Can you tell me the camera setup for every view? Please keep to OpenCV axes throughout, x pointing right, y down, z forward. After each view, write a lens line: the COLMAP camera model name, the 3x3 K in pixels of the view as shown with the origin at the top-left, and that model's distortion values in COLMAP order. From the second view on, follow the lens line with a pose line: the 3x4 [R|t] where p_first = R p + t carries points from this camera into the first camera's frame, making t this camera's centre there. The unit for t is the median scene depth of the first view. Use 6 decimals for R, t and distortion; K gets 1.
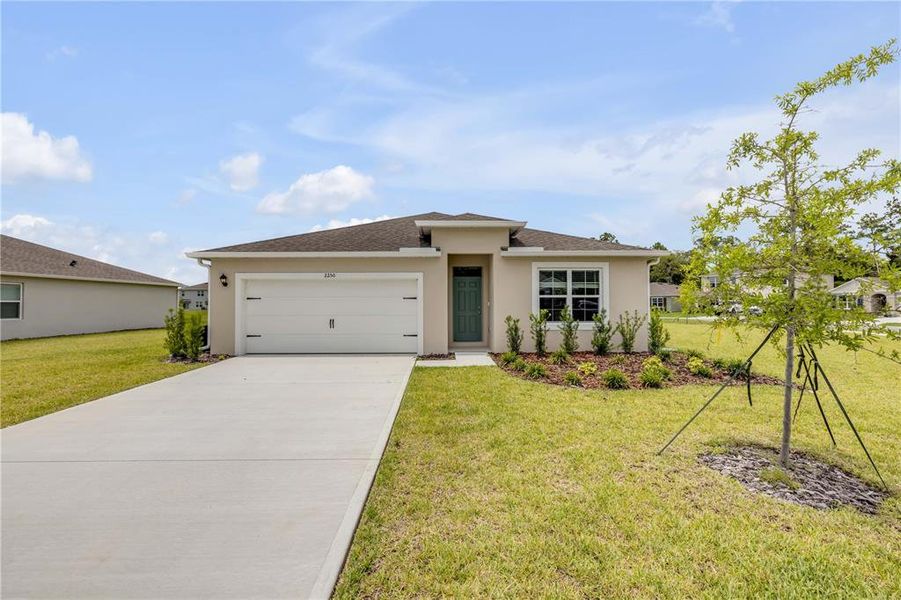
lens RADIAL K [[403.3, 0, 448.5], [0, 403.3, 300.9], [0, 0, 1]] dist [-0.000869, -0.000216]
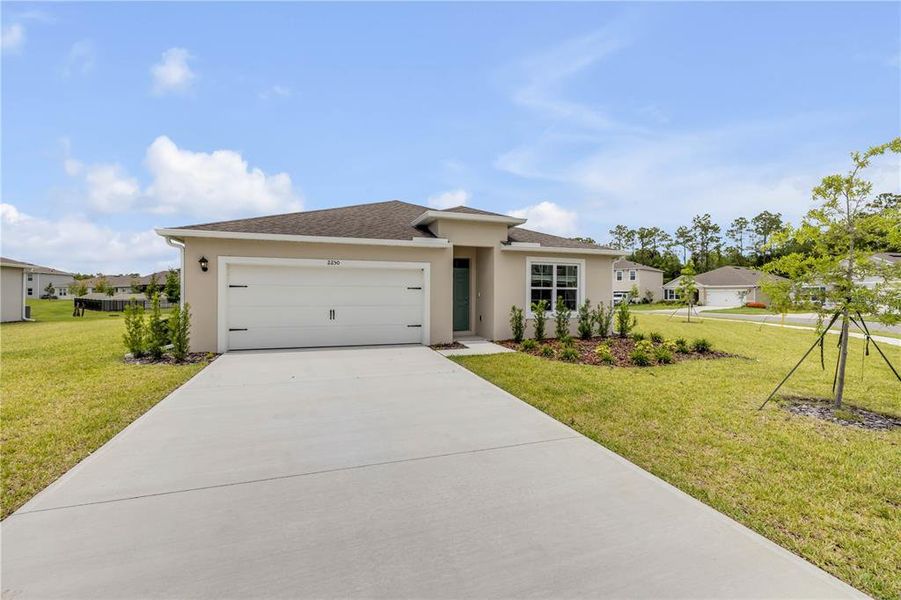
lens RADIAL K [[403.5, 0, 457.1], [0, 403.5, 296.6], [0, 0, 1]] dist [0.001446, 0.000229]
pose [[0.944492, 0.005033, 0.328495, -0.330477], [-0.009557, 0.999880, 0.012159, 0.000757], [-0.328394, -0.014624, 0.944427, 0.030248]]
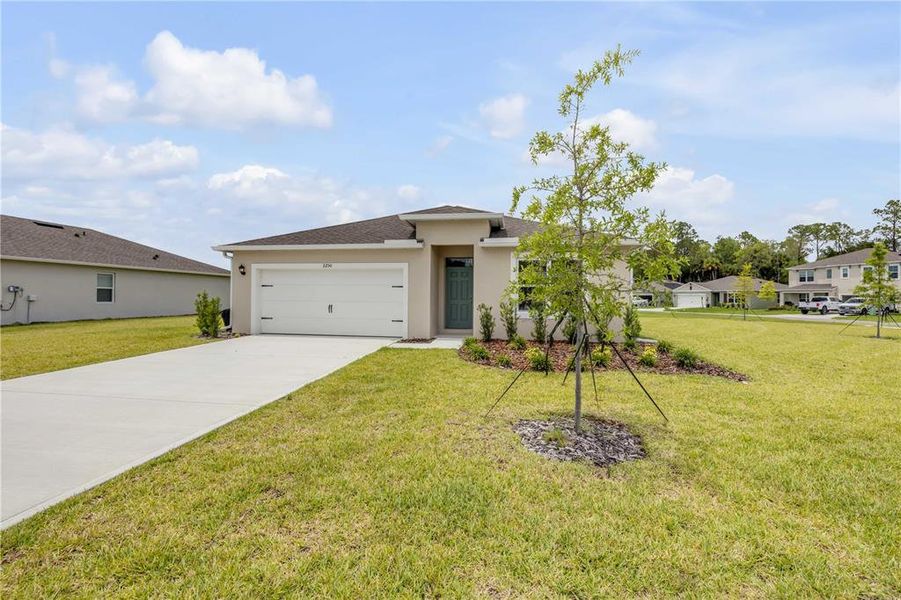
lens RADIAL K [[408.7, 0, 447.6], [0, 408.7, 299.9], [0, 0, 1]] dist [0.000223, -0.000250]
pose [[0.983746, 0.013281, -0.179075, 0.239227], [-0.011153, 0.999855, 0.012883, 0.013850], [0.179220, -0.010677, 0.983751, -0.059058]]
